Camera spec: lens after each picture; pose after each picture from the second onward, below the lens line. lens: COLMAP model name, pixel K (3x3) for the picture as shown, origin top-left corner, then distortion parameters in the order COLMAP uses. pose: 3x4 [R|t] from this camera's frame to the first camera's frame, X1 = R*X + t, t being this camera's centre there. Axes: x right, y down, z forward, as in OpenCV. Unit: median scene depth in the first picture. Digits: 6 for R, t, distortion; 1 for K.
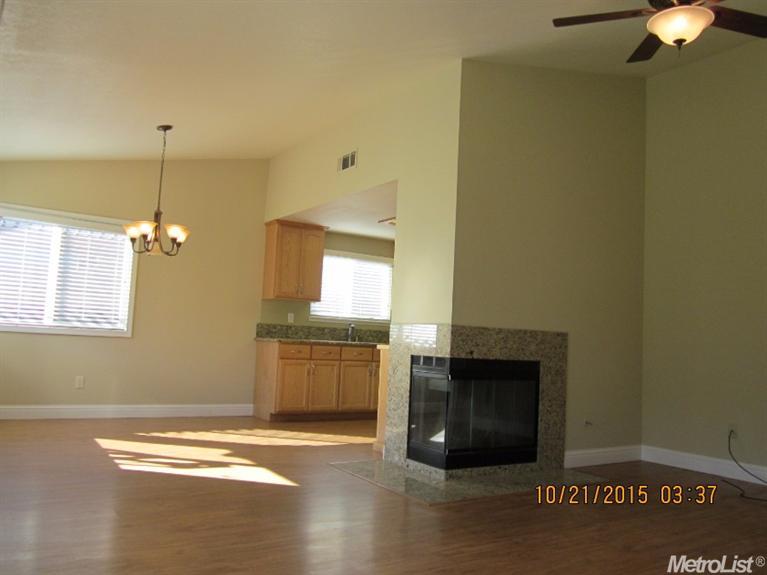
lens RADIAL K [[635.0, 0, 381.3], [0, 635.0, 291.1], [0, 0, 1]] dist [-0.053875, 0.020370]
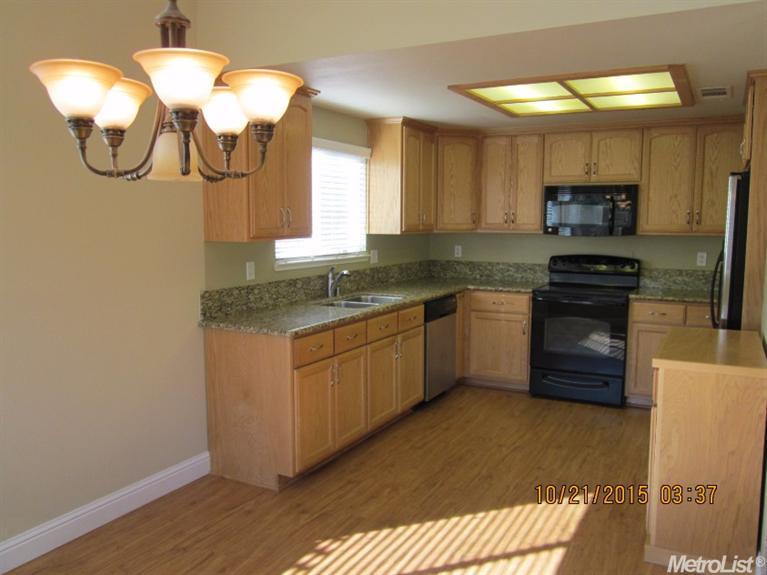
lens RADIAL K [[635.0, 0, 388.7], [0, 635.0, 288.4], [0, 0, 1]] dist [-0.053875, 0.020370]
pose [[0.874535, -0.100300, 0.474476, -0.312570], [0.002222, 0.979197, 0.202899, -0.051578], [-0.484957, -0.176388, 0.856565, 0.541065]]
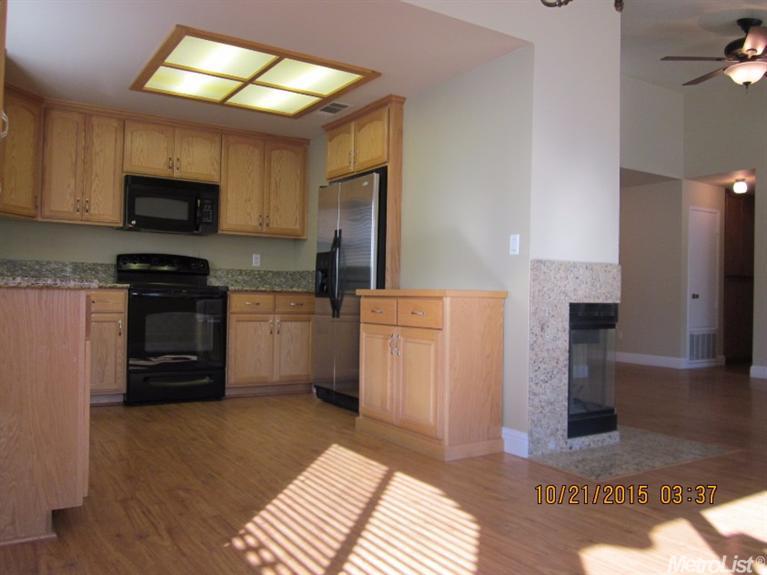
lens RADIAL K [[635.0, 0, 385.6], [0, 635.0, 287.1], [0, 0, 1]] dist [-0.053875, 0.020370]
pose [[0.005890, -0.038177, 0.999254, -0.473981], [-0.099635, 0.994276, 0.038574, 0.050573], [-0.995007, -0.099788, 0.002053, 0.823534]]
